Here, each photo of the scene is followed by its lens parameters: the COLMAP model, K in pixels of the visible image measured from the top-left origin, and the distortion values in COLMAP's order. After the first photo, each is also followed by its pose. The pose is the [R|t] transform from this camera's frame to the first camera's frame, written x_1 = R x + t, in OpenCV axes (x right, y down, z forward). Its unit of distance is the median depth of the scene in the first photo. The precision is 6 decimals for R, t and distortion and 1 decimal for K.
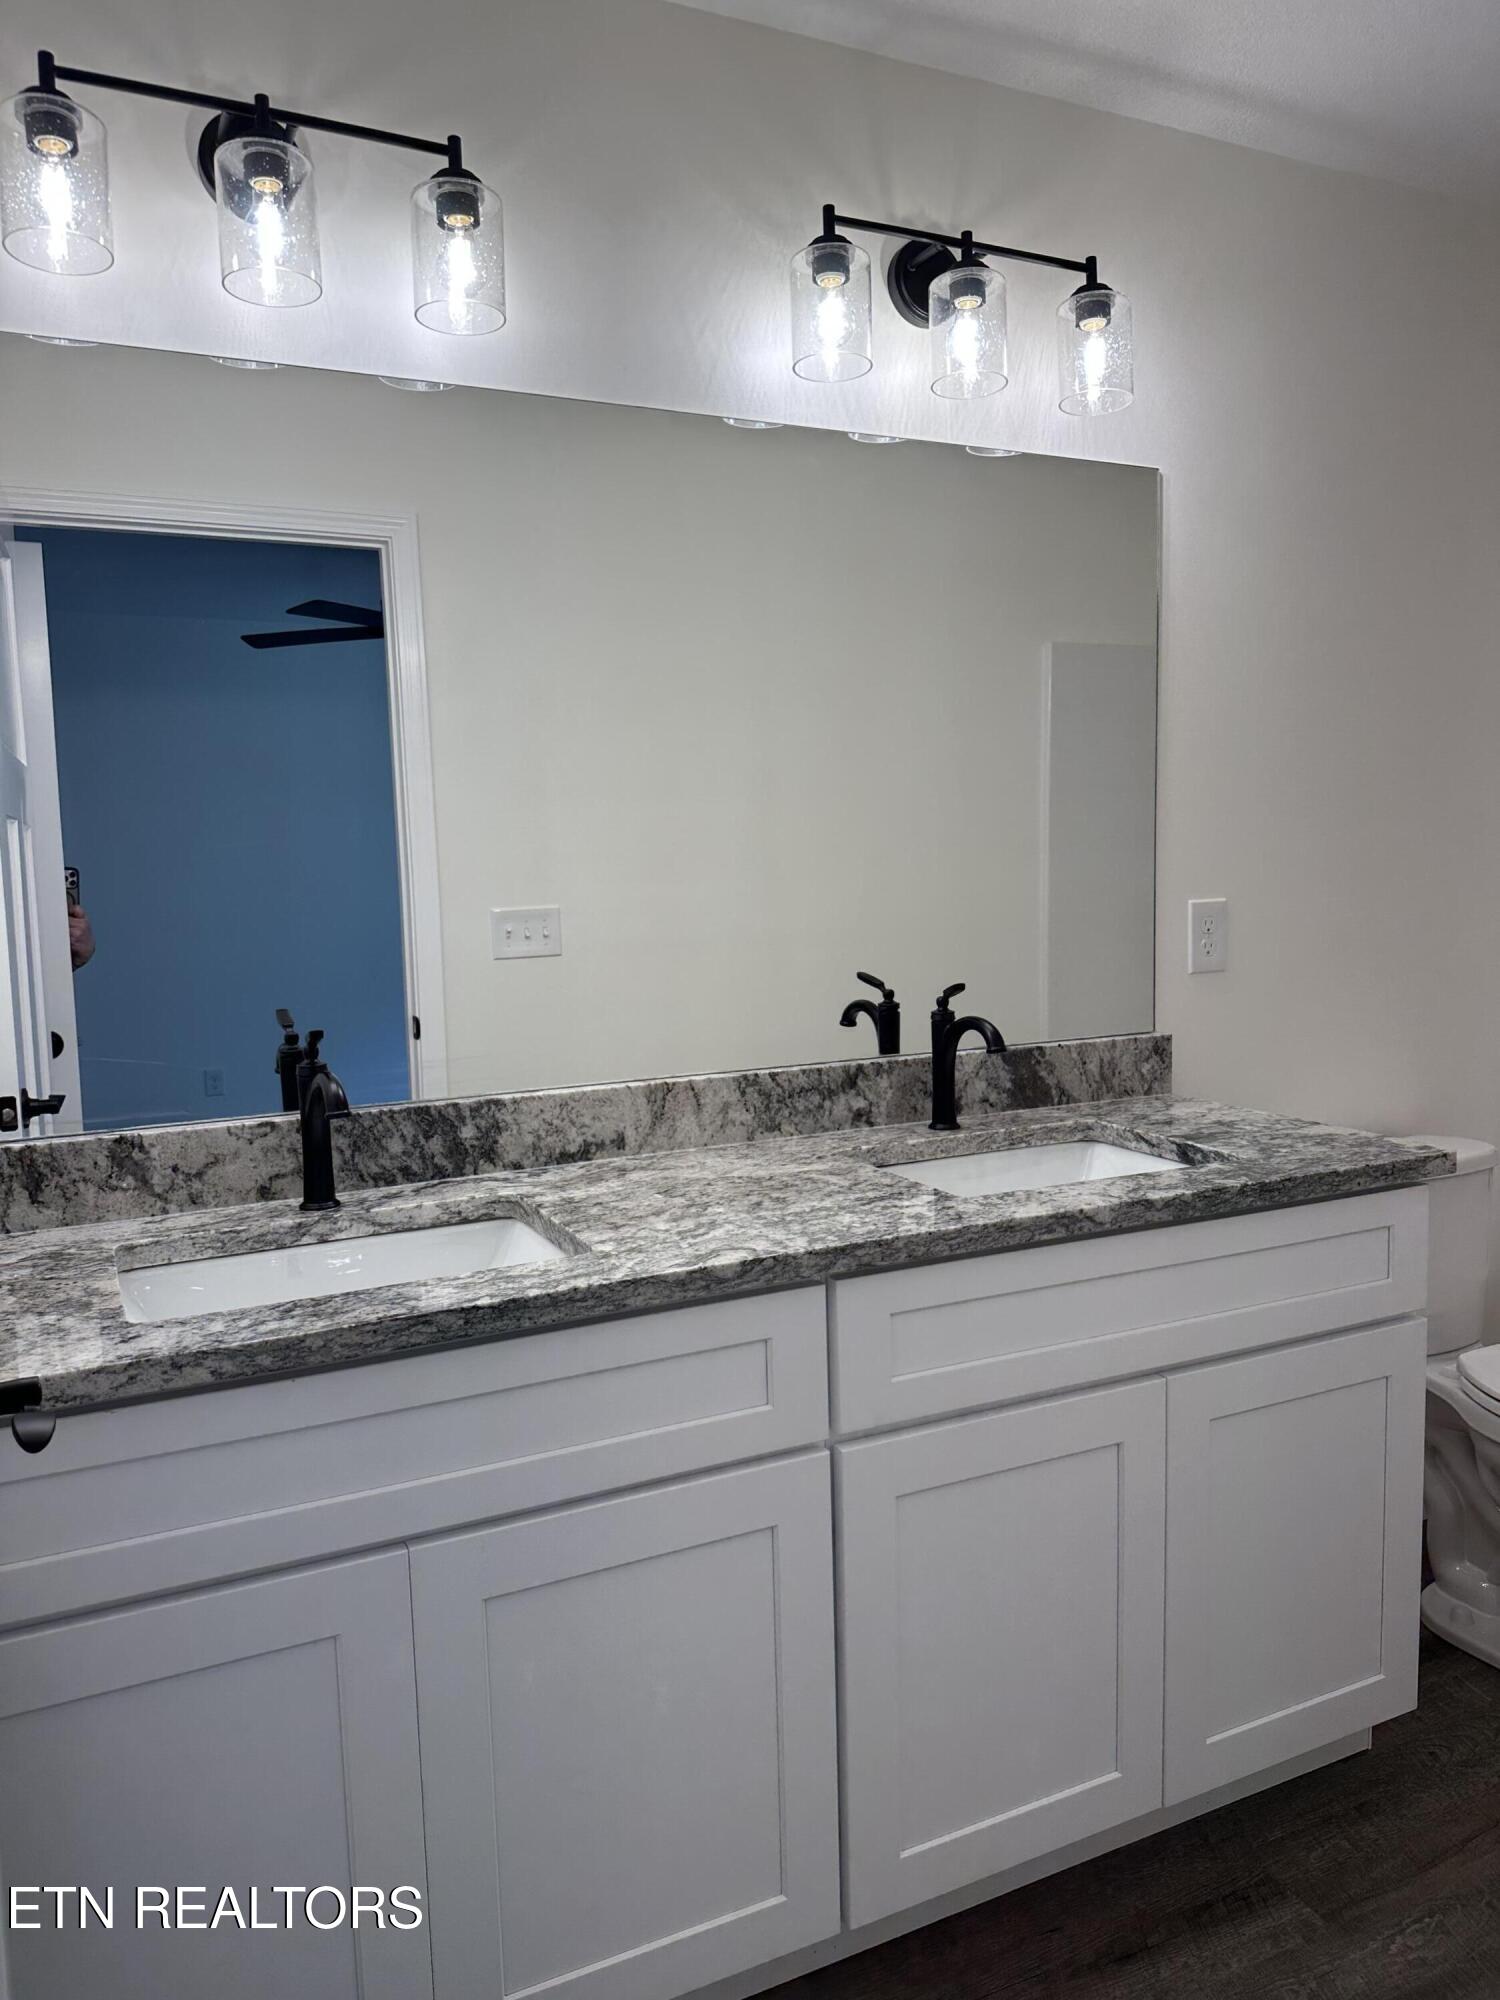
lens RADIAL K [[1405.9, 0, 746.1], [0, 1405.9, 999.8], [0, 0, 1]] dist [0.011740, -0.007740]
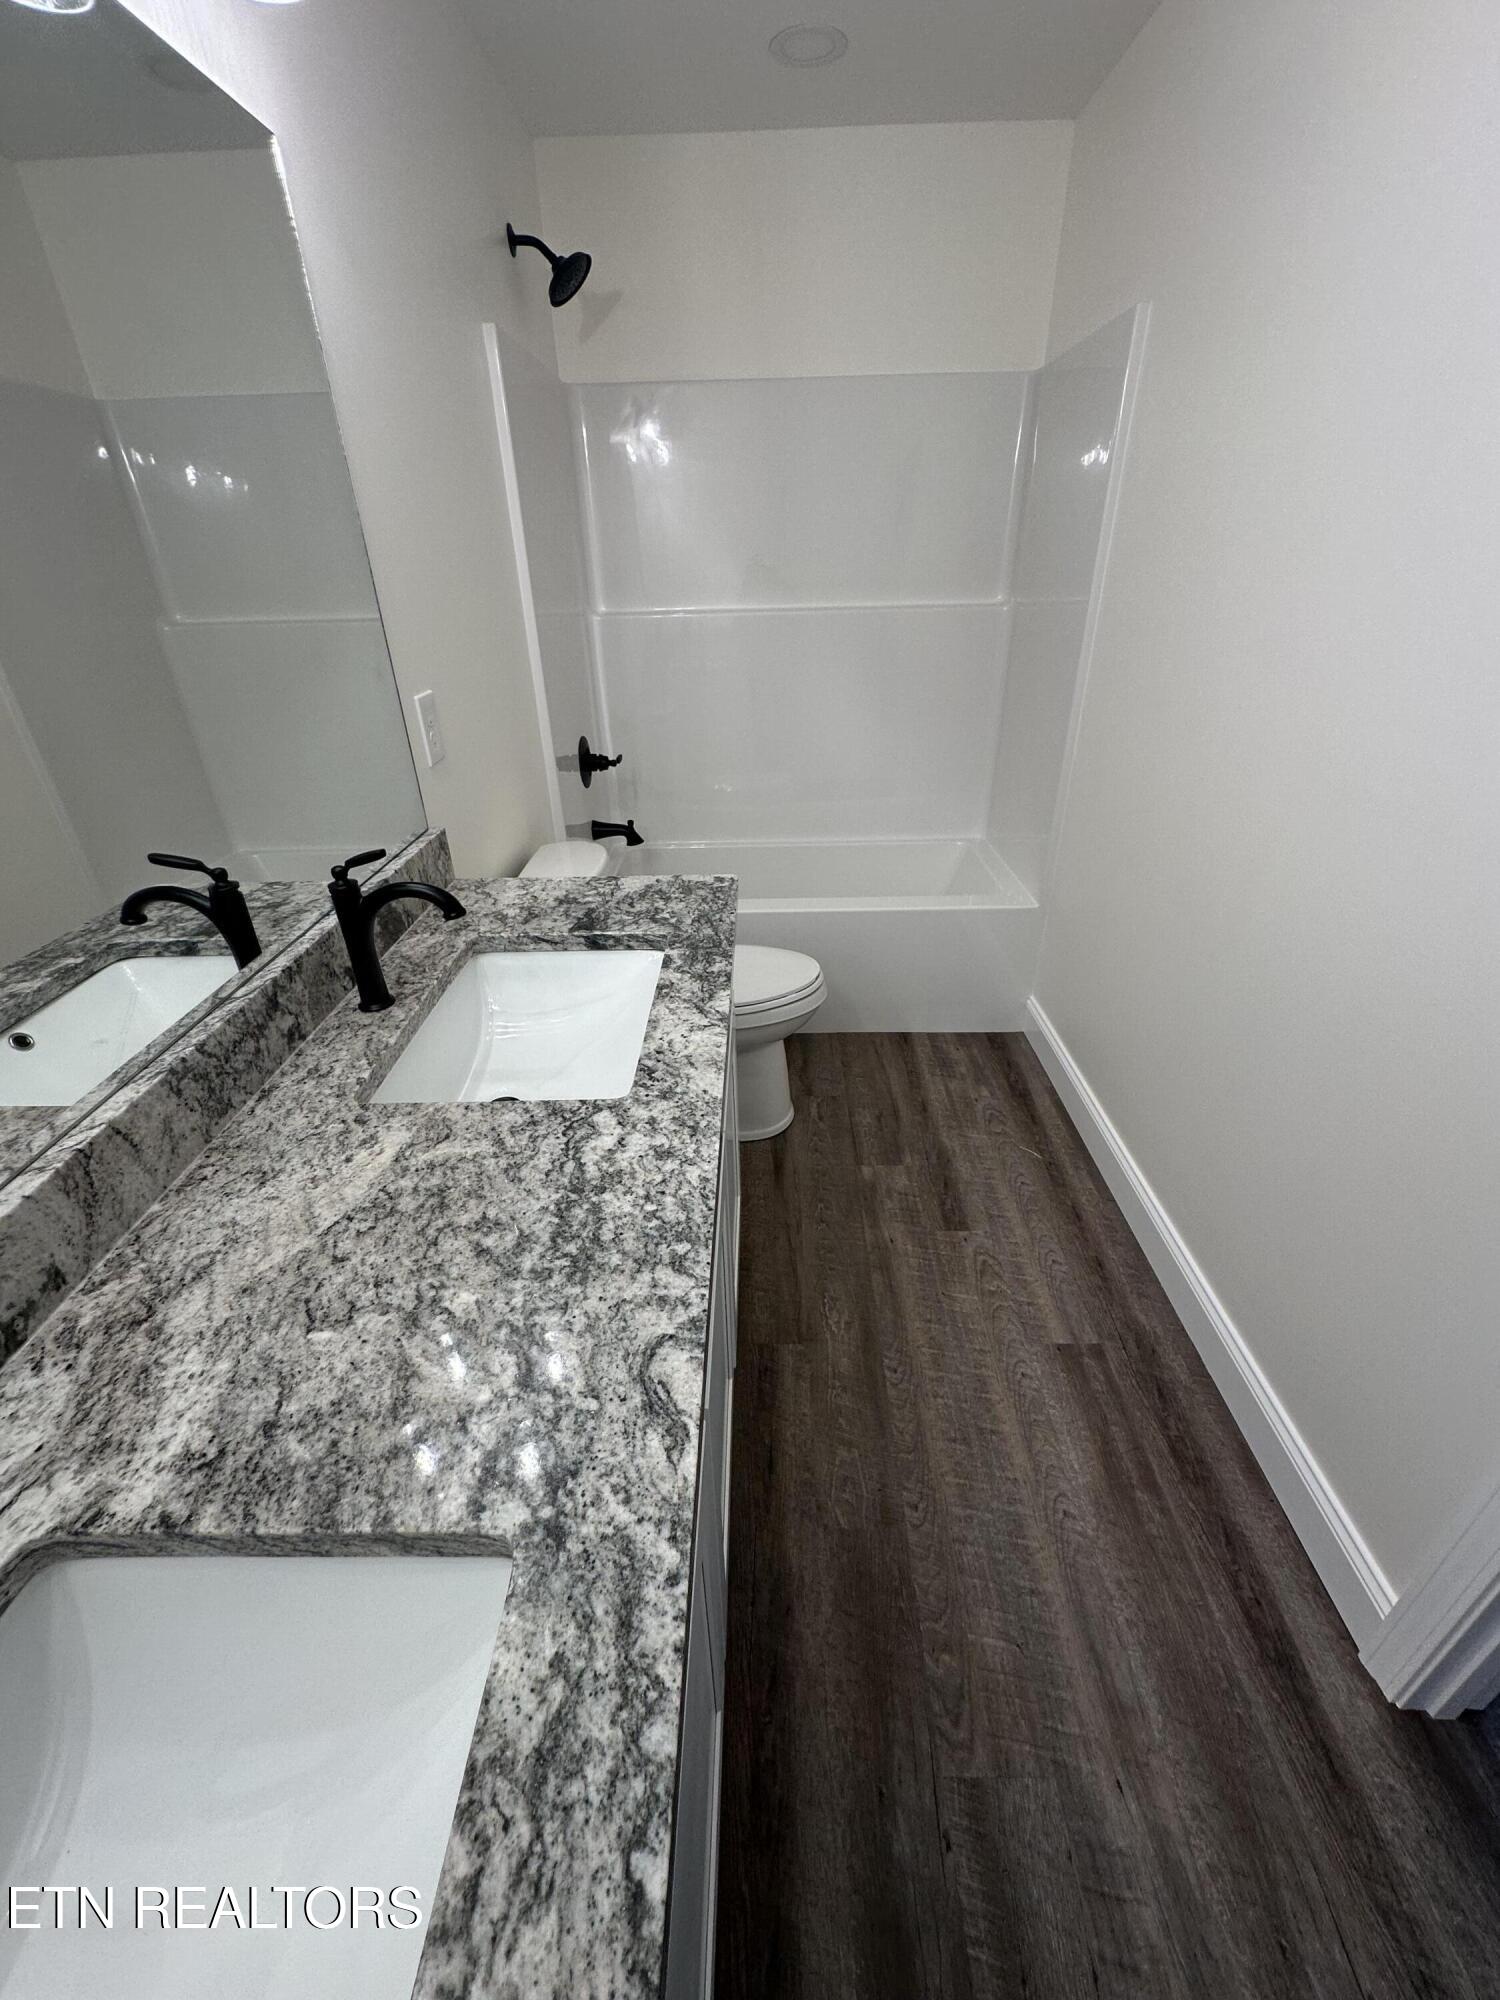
lens RADIAL K [[796.5, 0, 728.6], [0, 796.5, 985.7], [0, 0, 1]] dist [-0.002961, -0.000381]
pose [[0.428858, -0.418806, 0.800426, -0.178498], [0.086413, 0.900998, 0.425129, -0.125538], [-0.899230, -0.113153, 0.422590, 0.593325]]
